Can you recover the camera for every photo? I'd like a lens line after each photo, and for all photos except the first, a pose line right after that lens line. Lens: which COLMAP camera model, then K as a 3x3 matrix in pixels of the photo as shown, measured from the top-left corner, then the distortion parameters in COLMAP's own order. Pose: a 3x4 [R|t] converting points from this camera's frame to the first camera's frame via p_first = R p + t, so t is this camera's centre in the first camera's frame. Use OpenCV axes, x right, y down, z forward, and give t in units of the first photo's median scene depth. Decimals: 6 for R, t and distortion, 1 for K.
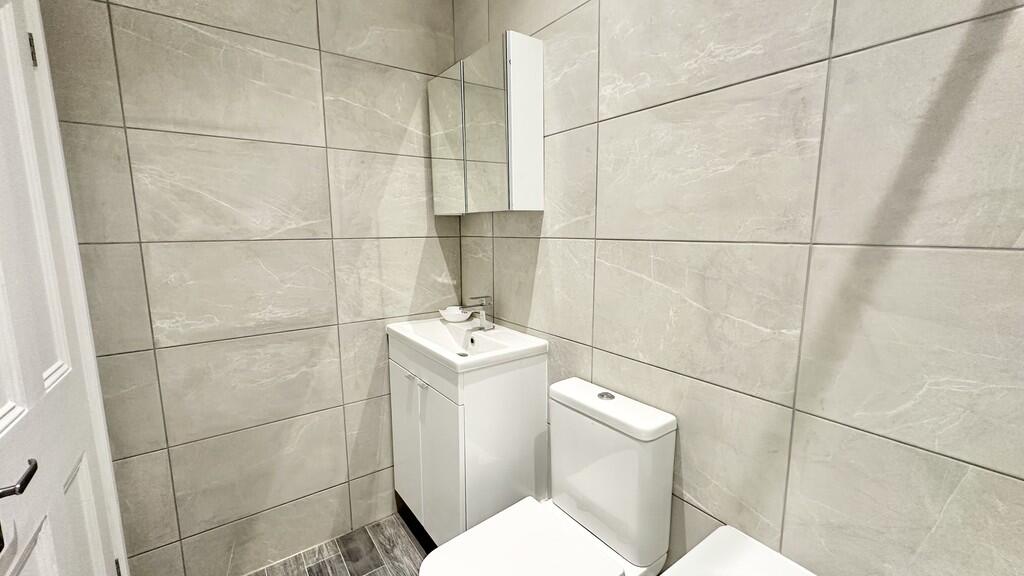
lens RADIAL K [[409.6, 0, 510.5], [0, 409.6, 287.7], [0, 0, 1]] dist [-0.000991, 0.000666]
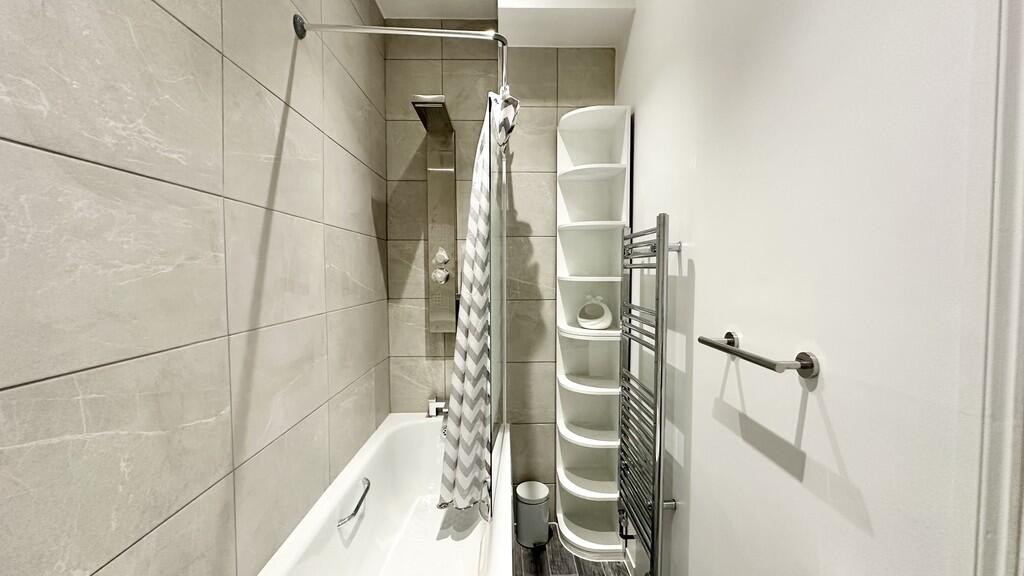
lens RADIAL K [[409.6, 0, 510.5], [0, 409.6, 287.7], [0, 0, 1]] dist [-0.000991, 0.000666]
pose [[-0.816530, -0.019373, 0.576977, -0.573253], [0.087002, 0.983892, 0.156161, -0.304850], [-0.570709, 0.177708, -0.801693, 1.214292]]
